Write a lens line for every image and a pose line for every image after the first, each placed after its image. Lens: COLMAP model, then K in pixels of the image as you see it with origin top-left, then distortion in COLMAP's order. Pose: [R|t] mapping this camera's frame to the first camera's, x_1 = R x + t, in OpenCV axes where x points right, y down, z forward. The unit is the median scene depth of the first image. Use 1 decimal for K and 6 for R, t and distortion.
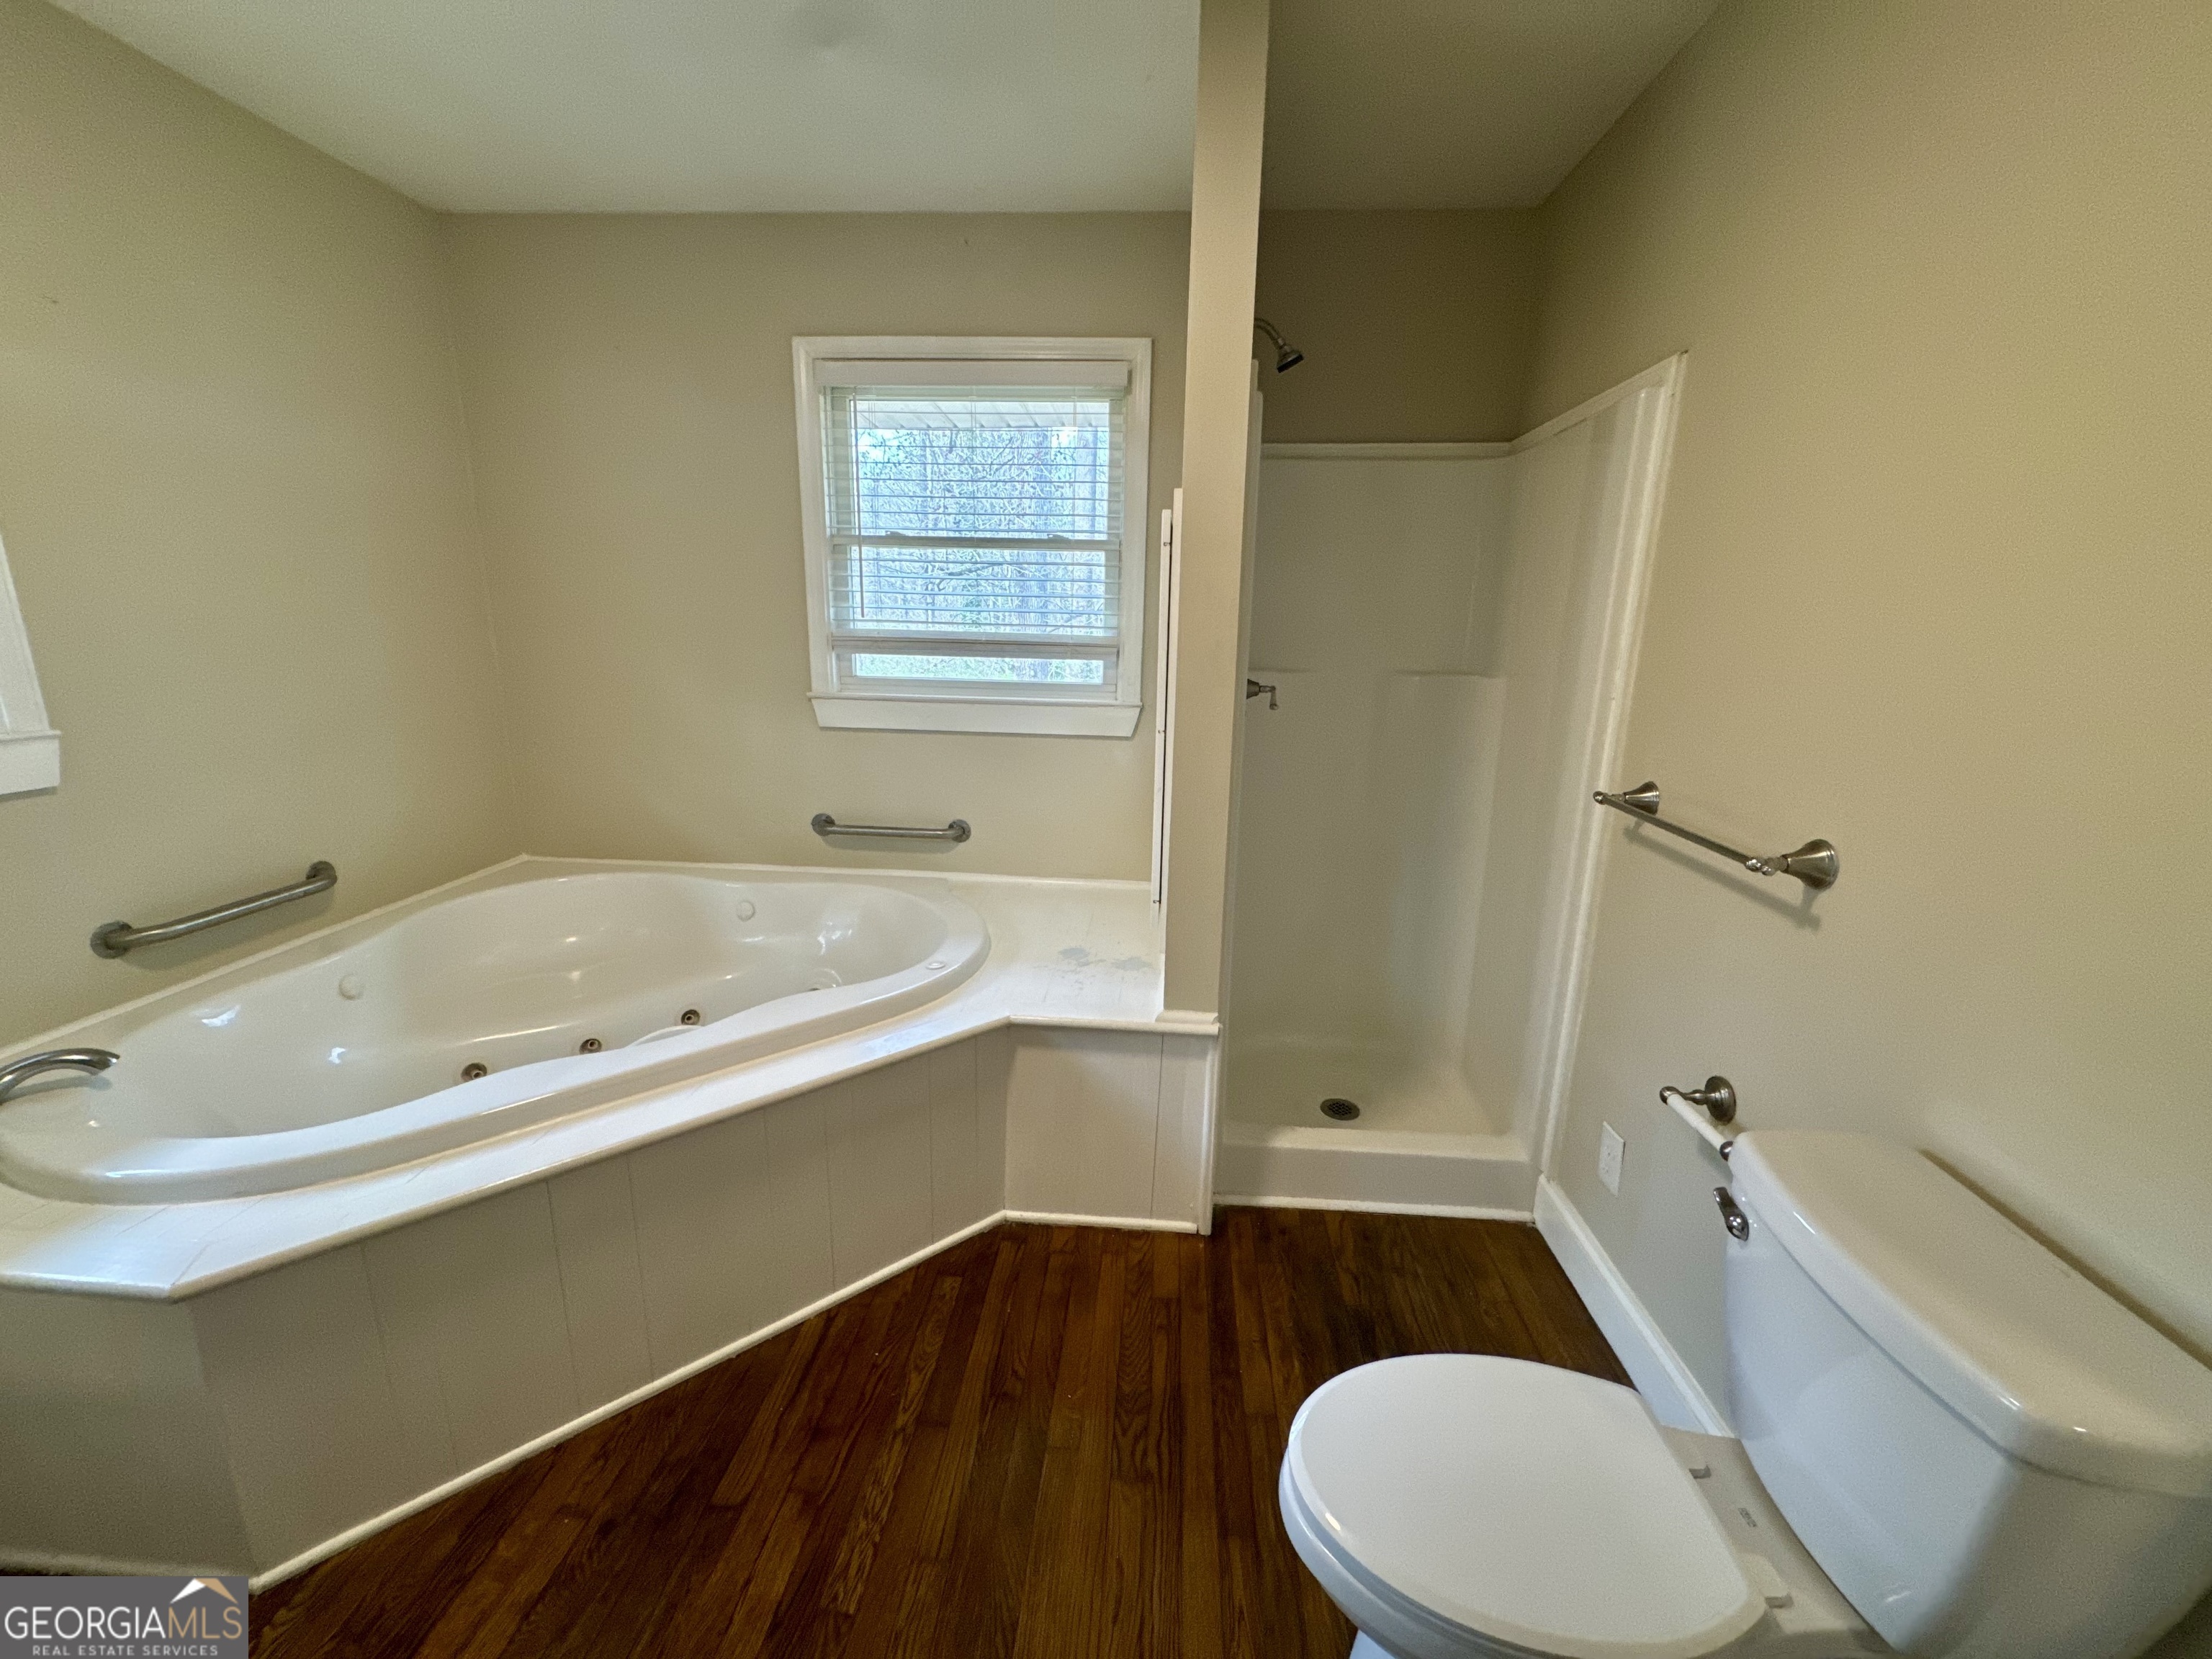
lens RADIAL K [[886.6, 0, 1110.8], [0, 886.6, 836.8], [0, 0, 1]] dist [-0.005243, 0.001460]
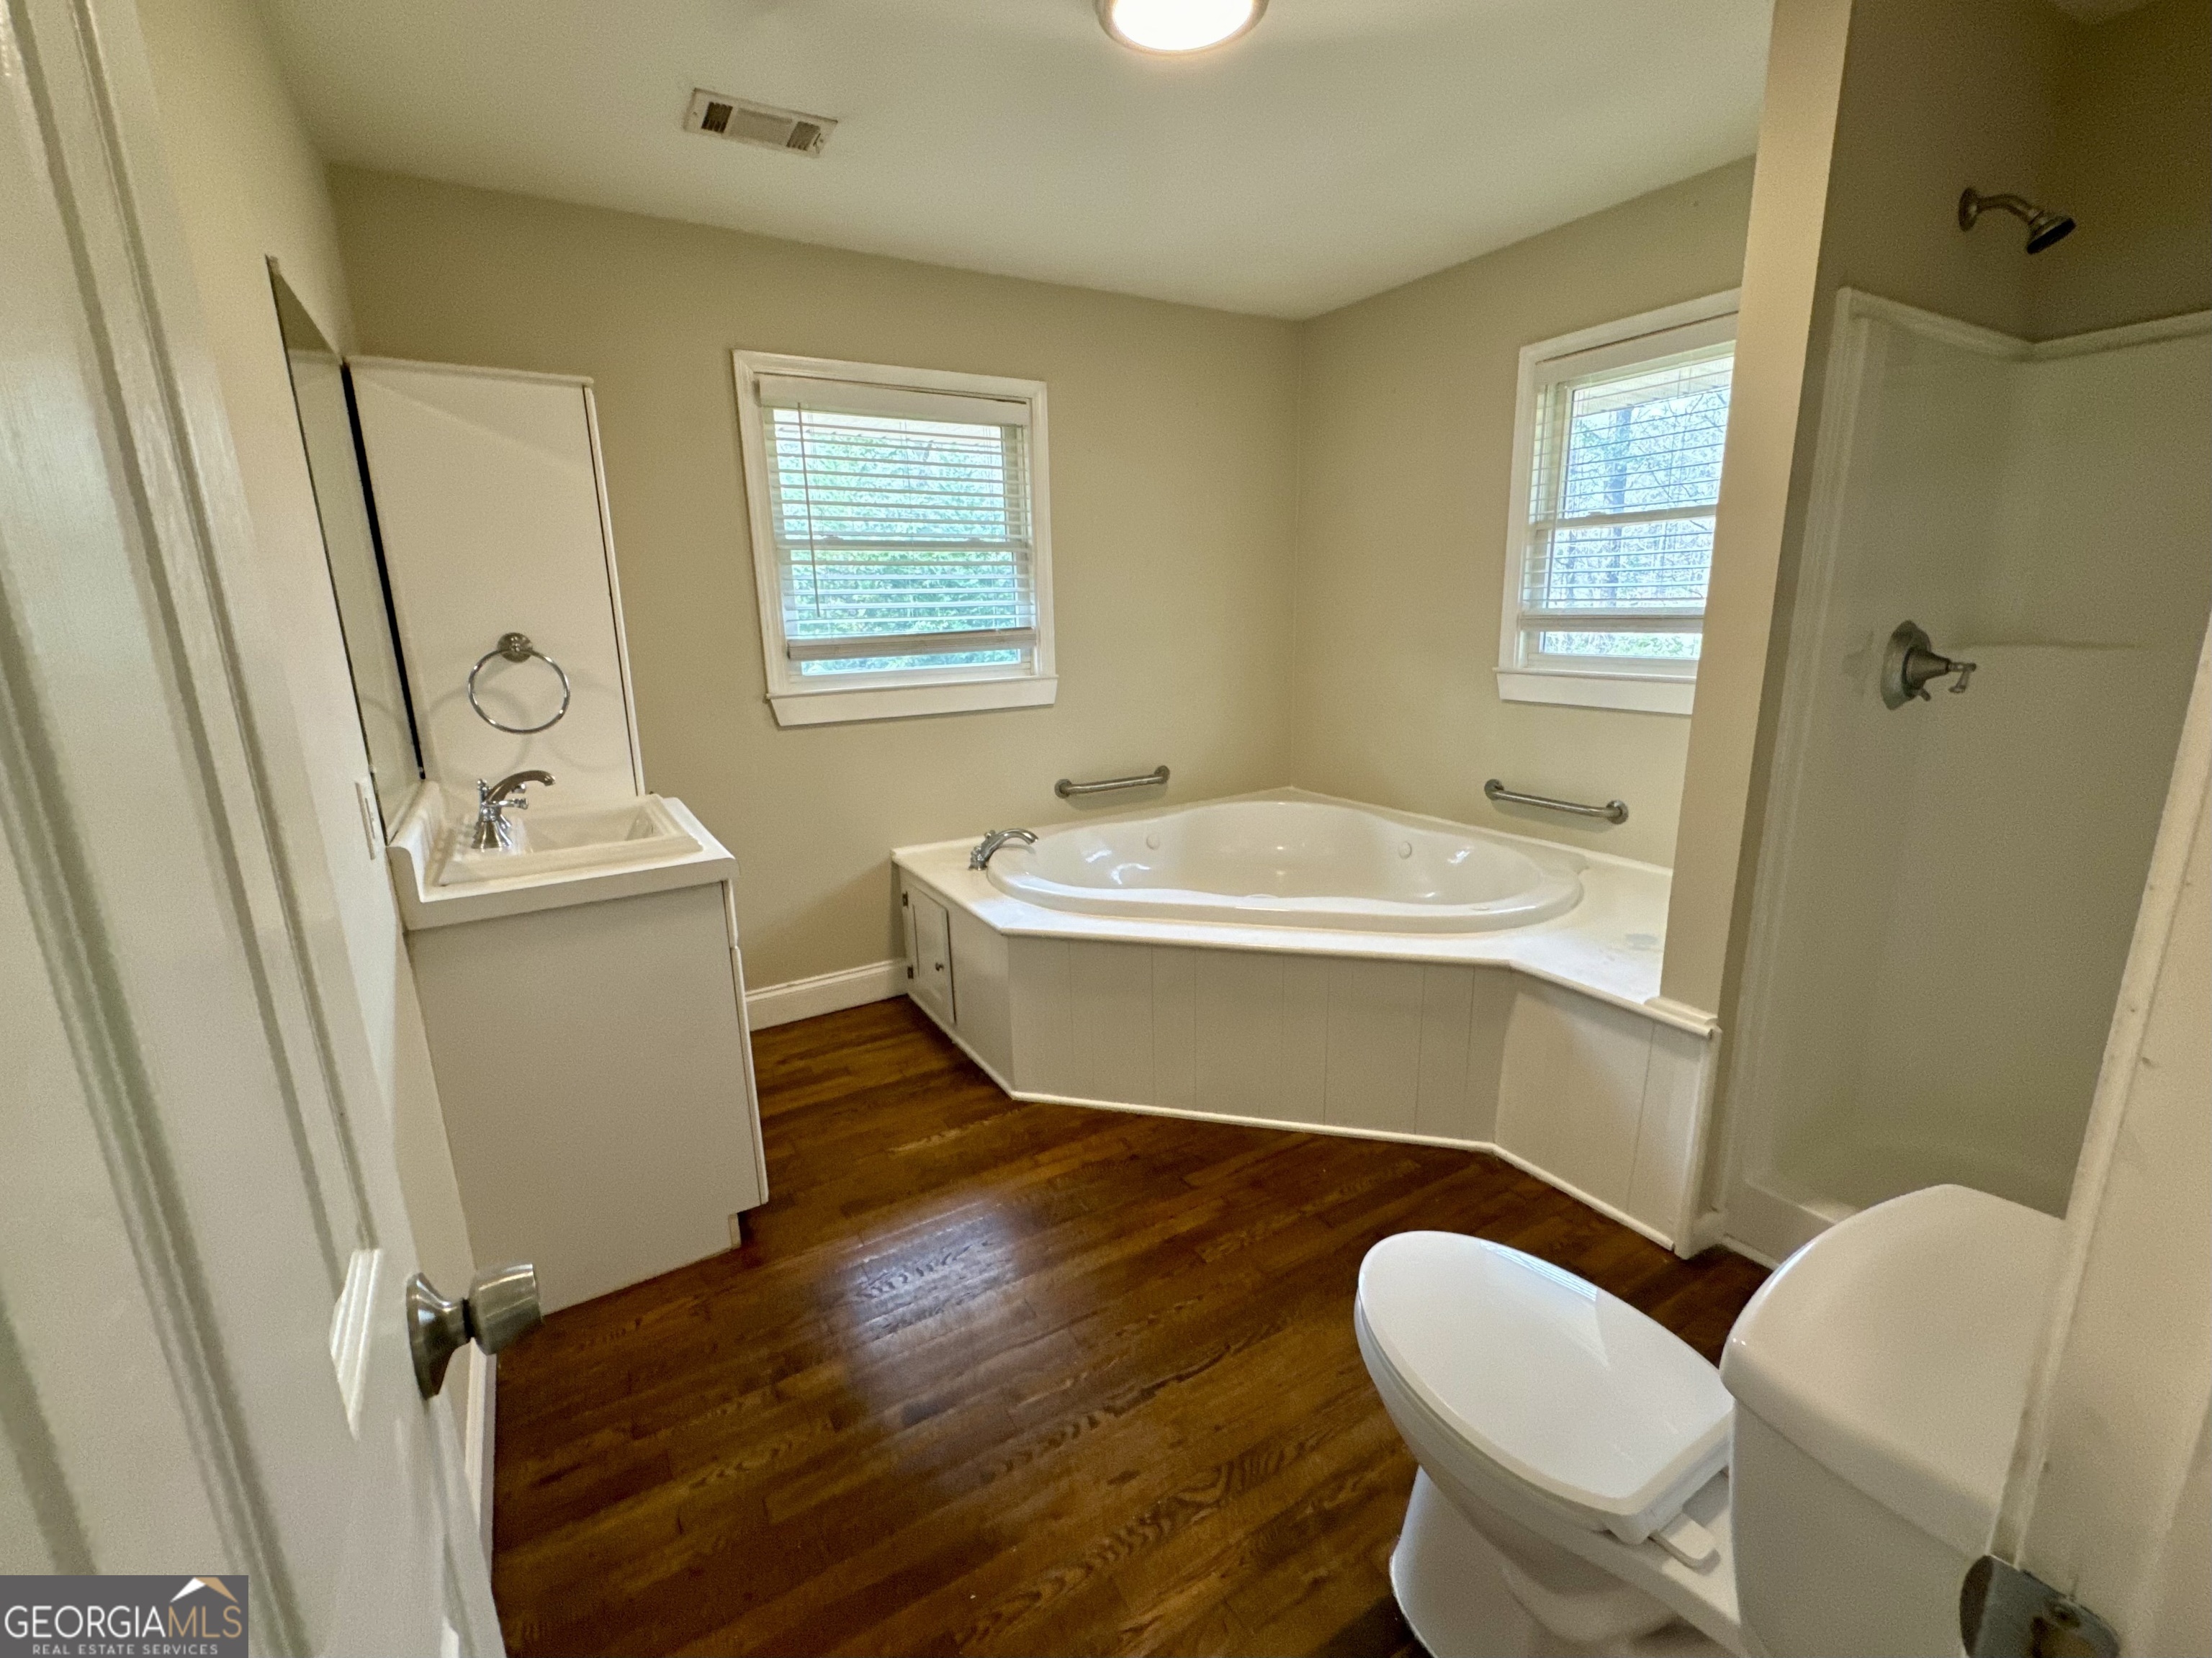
lens RADIAL K [[954.0, 0, 1102.8], [0, 954.0, 830.8], [0, 0, 1]] dist [0.016786, -0.000104]
pose [[0.574619, 0.154491, -0.803707, 0.491609], [-0.161133, 0.984156, 0.073974, 0.037244], [0.802402, 0.086997, 0.590409, -0.104774]]
